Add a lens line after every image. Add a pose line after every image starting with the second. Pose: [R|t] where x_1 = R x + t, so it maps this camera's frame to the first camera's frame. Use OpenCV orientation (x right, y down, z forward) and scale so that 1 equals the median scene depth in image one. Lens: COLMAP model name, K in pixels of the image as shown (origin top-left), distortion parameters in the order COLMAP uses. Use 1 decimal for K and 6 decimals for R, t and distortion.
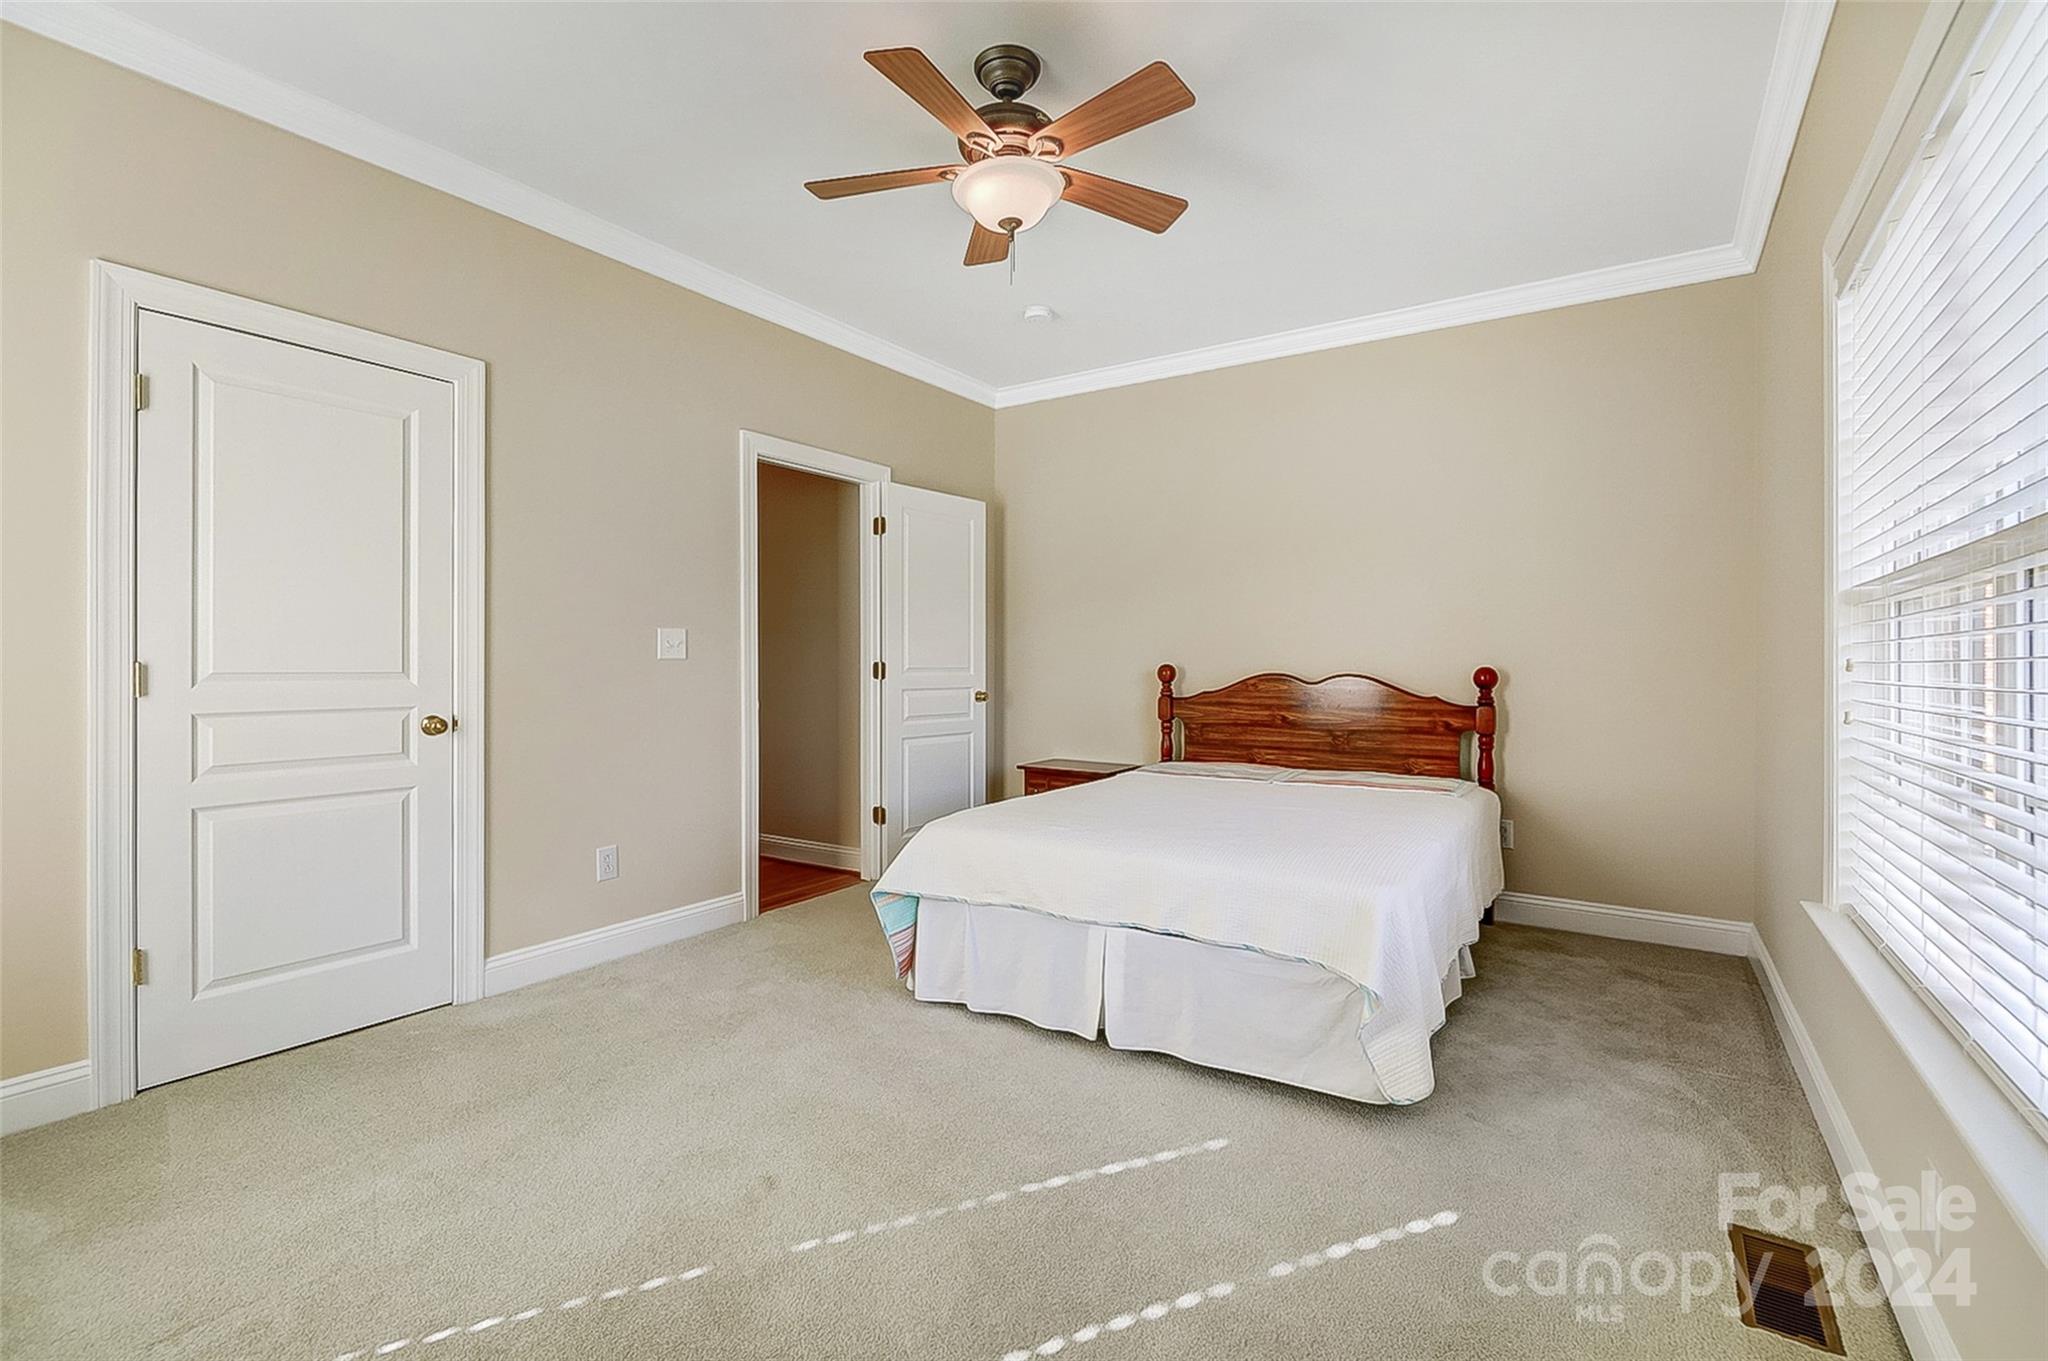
lens RADIAL K [[910.4, 0, 1028.2], [0, 910.4, 674.1], [0, 0, 1]] dist [-0.067004, 0.020743]
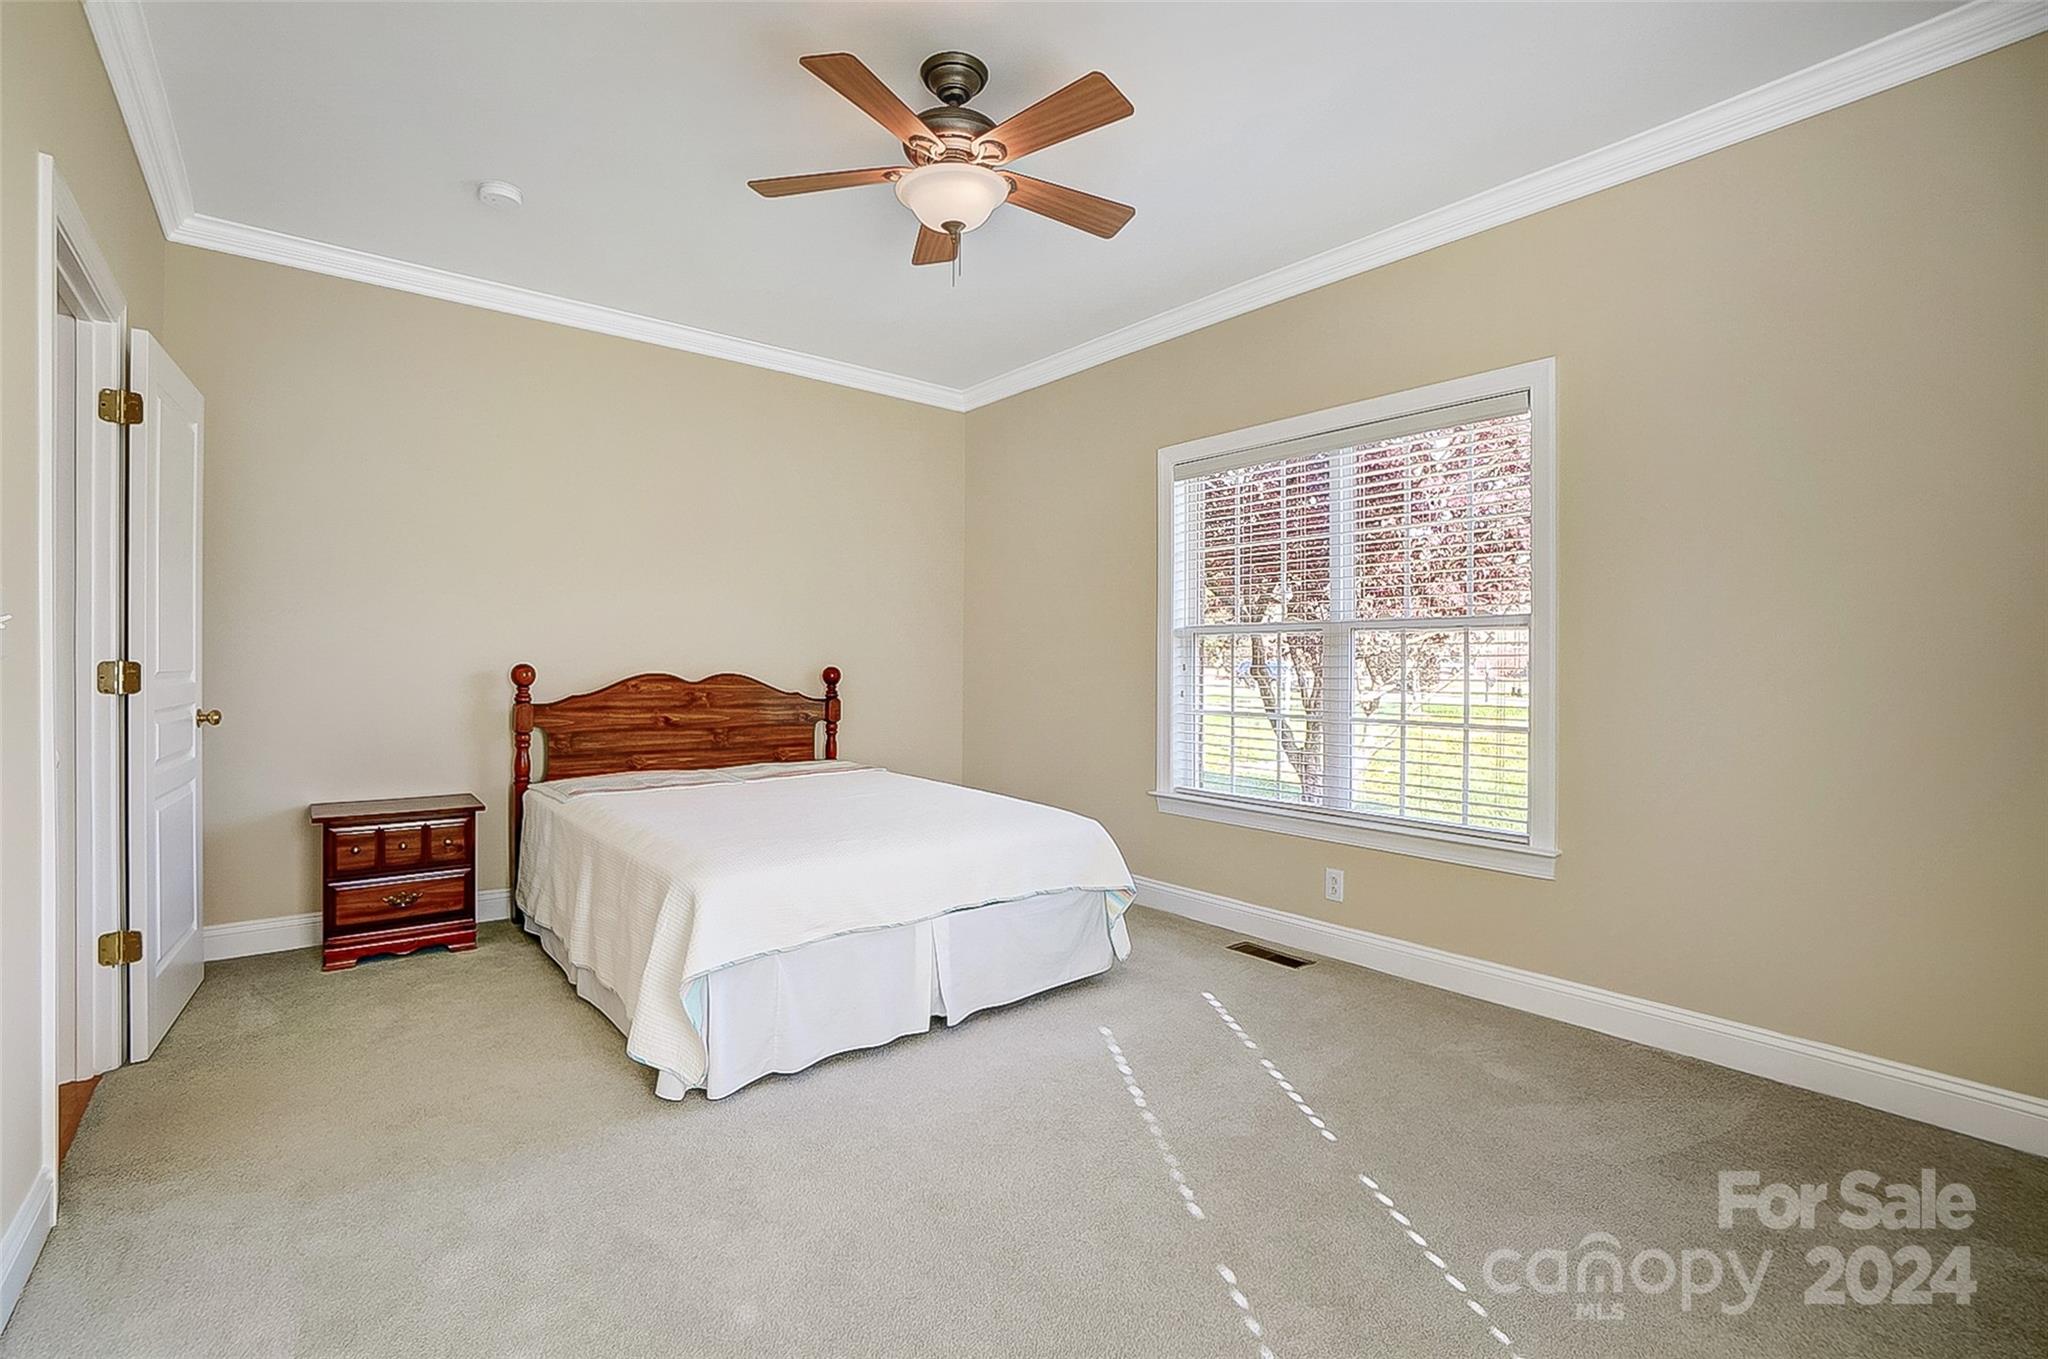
lens RADIAL K [[910.4, 0, 1028.2], [0, 910.4, 673.1], [0, 0, 1]] dist [-0.067004, 0.020743]
pose [[0.260538, -0.012260, 0.965386, -0.560256], [0.003665, 0.999925, 0.011710, -0.011547], [-0.965457, 0.000487, 0.260564, 0.384799]]
